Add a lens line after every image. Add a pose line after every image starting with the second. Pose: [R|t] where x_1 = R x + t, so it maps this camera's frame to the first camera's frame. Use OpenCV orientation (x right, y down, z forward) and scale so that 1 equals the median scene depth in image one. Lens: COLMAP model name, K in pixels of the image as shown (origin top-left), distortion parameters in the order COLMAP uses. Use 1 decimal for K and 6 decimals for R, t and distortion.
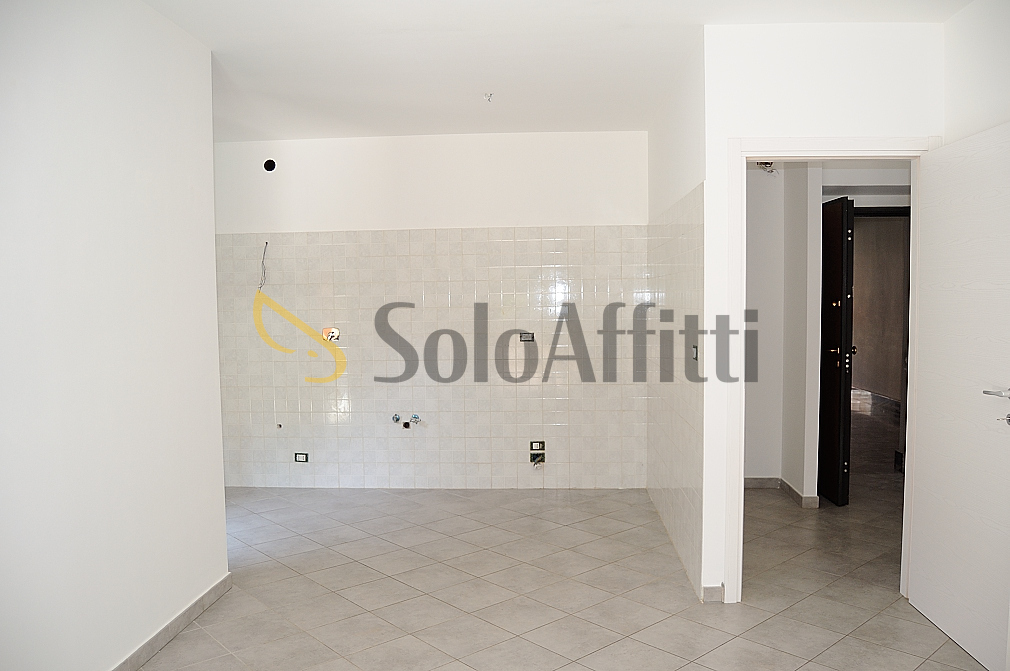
lens RADIAL K [[783.1, 0, 505.9], [0, 783.1, 348.1], [0, 0, 1]] dist [-0.090140, 0.005175]
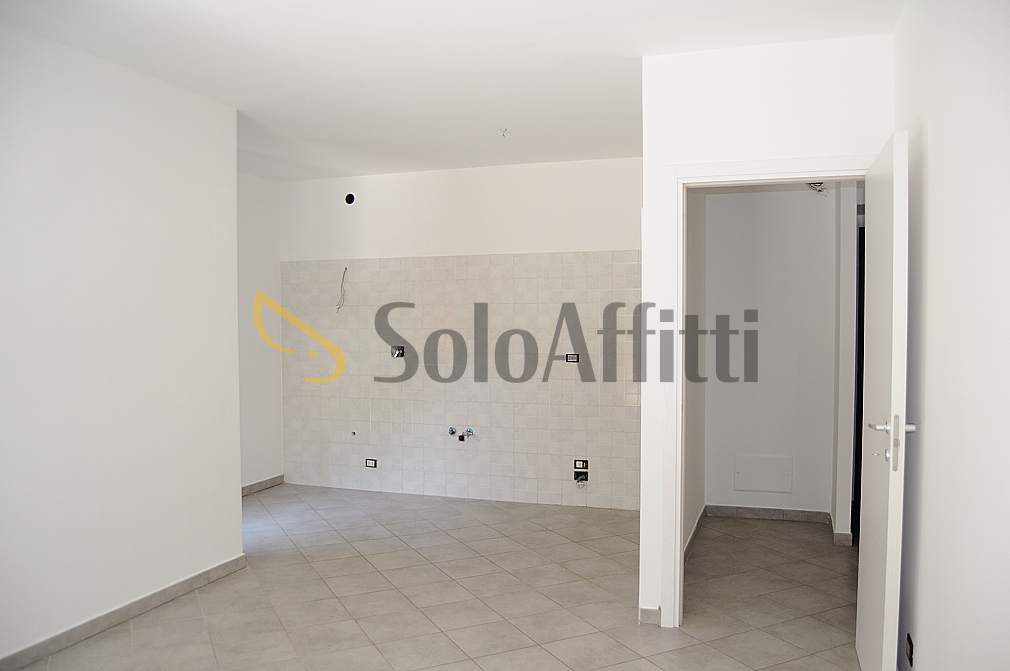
lens RADIAL K [[783.1, 0, 505.9], [0, 783.1, 348.1], [0, 0, 1]] dist [-0.090140, 0.005175]
pose [[0.965224, 0.019840, -0.260672, 0.209772], [-0.026744, 0.999379, -0.022965, -0.001338], [0.260054, 0.029137, 0.965154, -0.018396]]
